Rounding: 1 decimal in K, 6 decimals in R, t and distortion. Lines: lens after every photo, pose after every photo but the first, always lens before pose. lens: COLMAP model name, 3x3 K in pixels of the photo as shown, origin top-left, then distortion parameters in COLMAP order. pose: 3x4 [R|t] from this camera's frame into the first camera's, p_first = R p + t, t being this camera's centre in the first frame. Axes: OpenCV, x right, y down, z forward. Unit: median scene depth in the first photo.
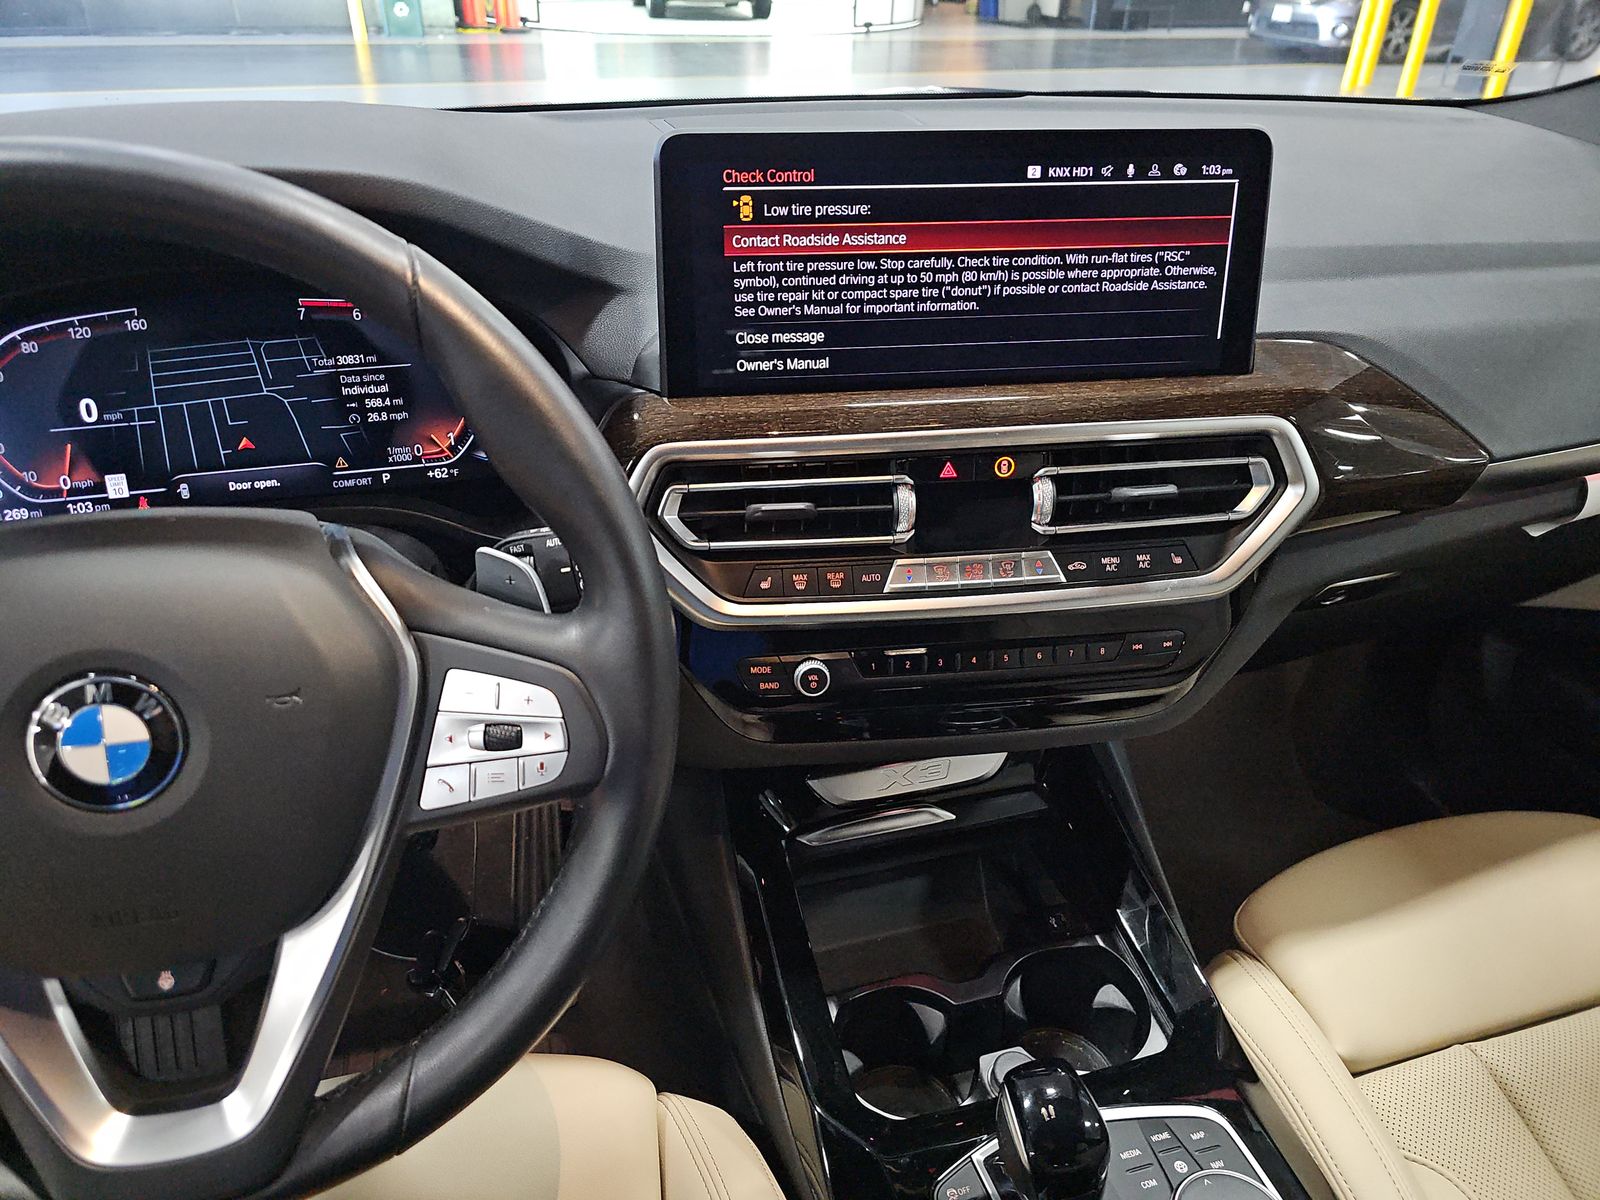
lens RADIAL K [[1078.0, 0, 797.0], [0, 1078.0, 597.6], [0, 0, 1]] dist [0.067995, -0.069525]
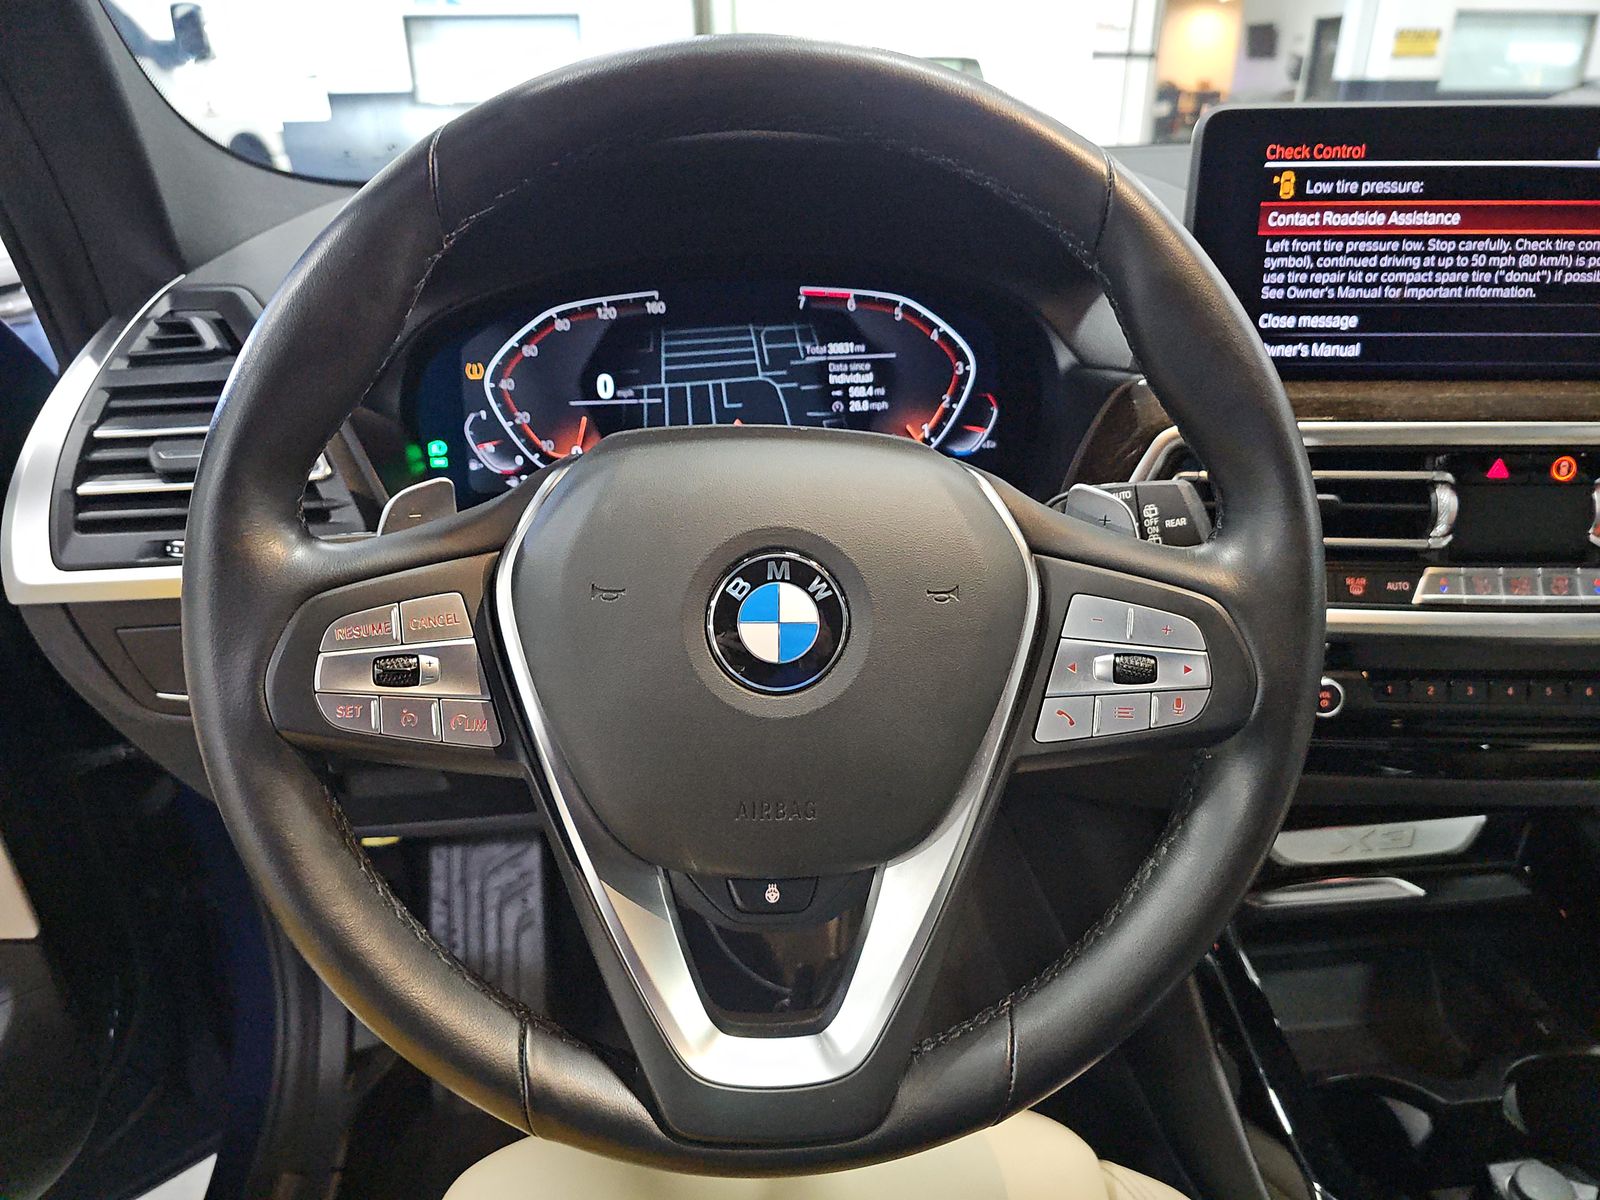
lens RADIAL K [[1078.0, 0, 797.0], [0, 1078.0, 597.6], [0, 0, 1]] dist [0.067995, -0.069525]
pose [[0.984918, 0.051826, -0.165076, -0.282426], [-0.071431, 0.990778, -0.115134, 0.136004], [0.157587, 0.125189, 0.979538, 0.036640]]
